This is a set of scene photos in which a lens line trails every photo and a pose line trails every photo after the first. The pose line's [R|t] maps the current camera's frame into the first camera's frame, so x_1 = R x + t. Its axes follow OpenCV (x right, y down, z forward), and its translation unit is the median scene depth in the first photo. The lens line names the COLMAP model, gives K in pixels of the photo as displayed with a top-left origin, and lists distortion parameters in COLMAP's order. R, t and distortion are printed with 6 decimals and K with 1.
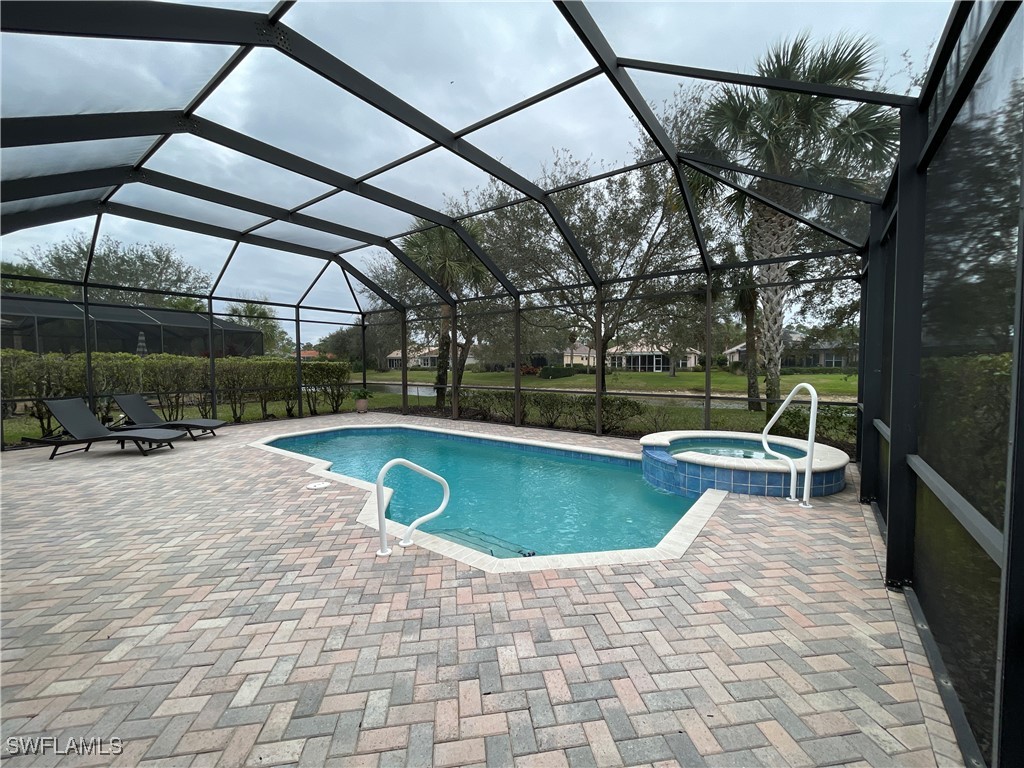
lens RADIAL K [[413.5, 0, 512.3], [0, 413.5, 382.2], [0, 0, 1]] dist [0.000248, 0.000098]
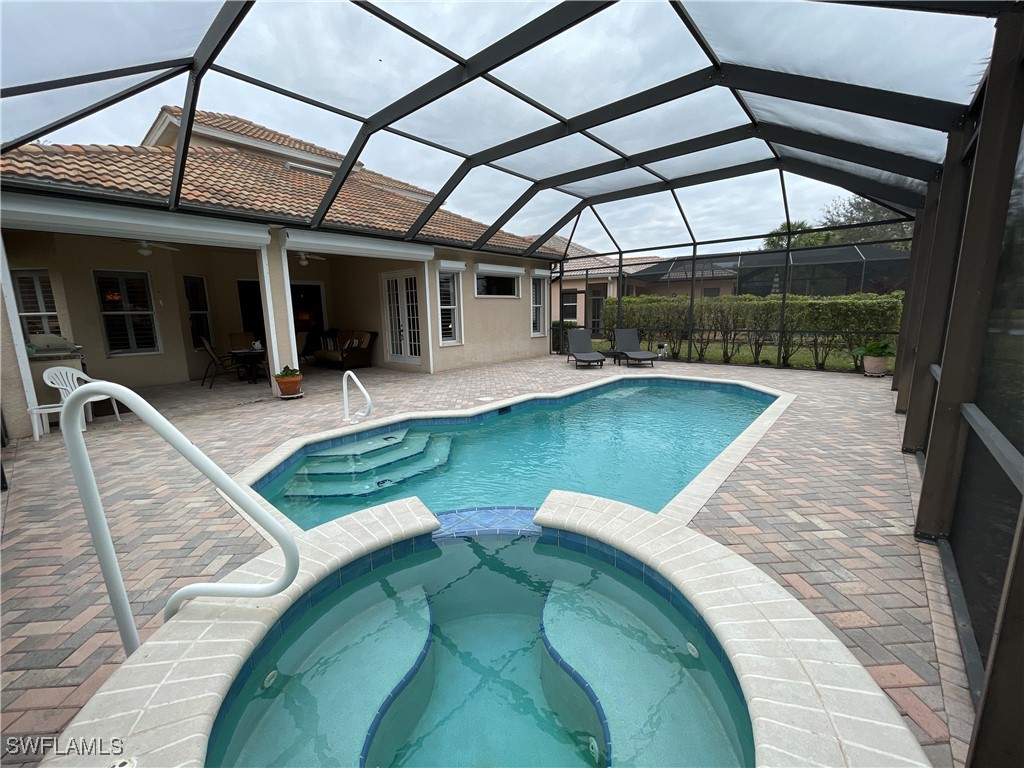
lens RADIAL K [[413.5, 0, 512.3], [0, 413.5, 382.2], [0, 0, 1]] dist [0.000248, 0.000098]
pose [[-0.086147, 0.176506, -0.980522, 0.543011], [-0.023682, 0.983540, 0.179130, -0.035845], [0.996001, 0.038652, -0.080549, 0.733606]]
